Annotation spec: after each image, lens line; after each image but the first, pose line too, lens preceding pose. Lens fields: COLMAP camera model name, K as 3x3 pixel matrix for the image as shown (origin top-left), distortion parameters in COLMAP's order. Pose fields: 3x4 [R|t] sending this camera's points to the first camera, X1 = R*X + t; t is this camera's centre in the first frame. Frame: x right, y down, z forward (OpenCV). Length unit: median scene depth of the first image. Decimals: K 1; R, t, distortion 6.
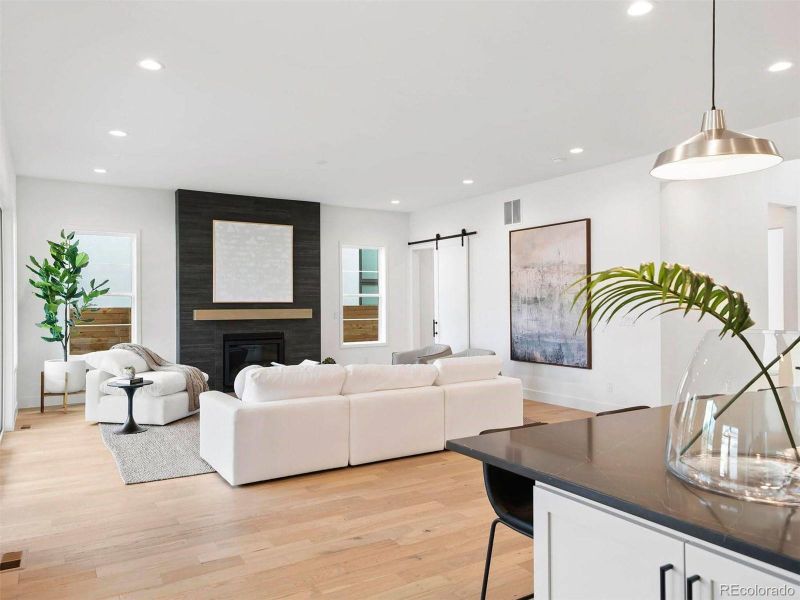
lens RADIAL K [[553.1, 0, 391.1], [0, 553.1, 300.7], [0, 0, 1]] dist [0.023156, -0.001055]
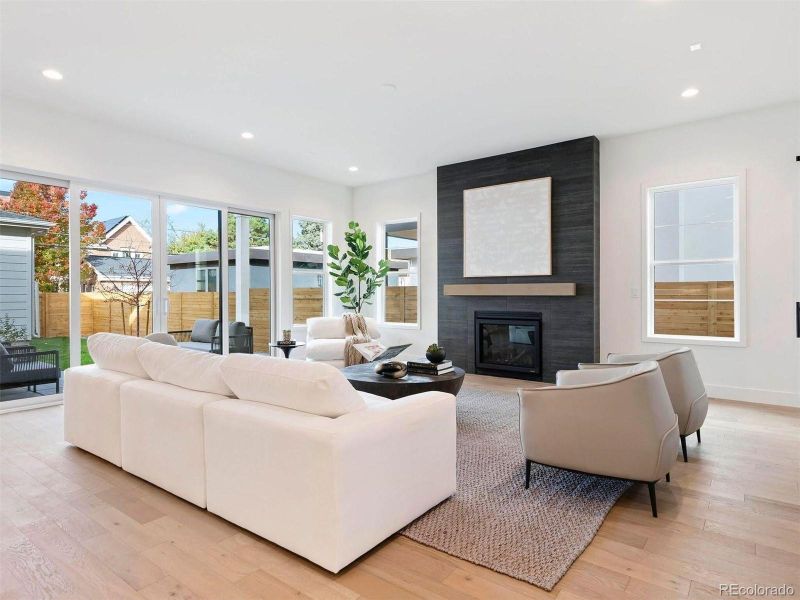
lens RADIAL K [[461.0, 0, 400.8], [0, 461.0, 293.9], [0, 0, 1]] dist [0.016222, -0.000364]
pose [[0.381502, 0.005051, -0.924354, 0.363085], [0.005973, 0.999951, 0.007930, 0.024468], [0.924349, -0.008547, 0.381453, 0.581195]]
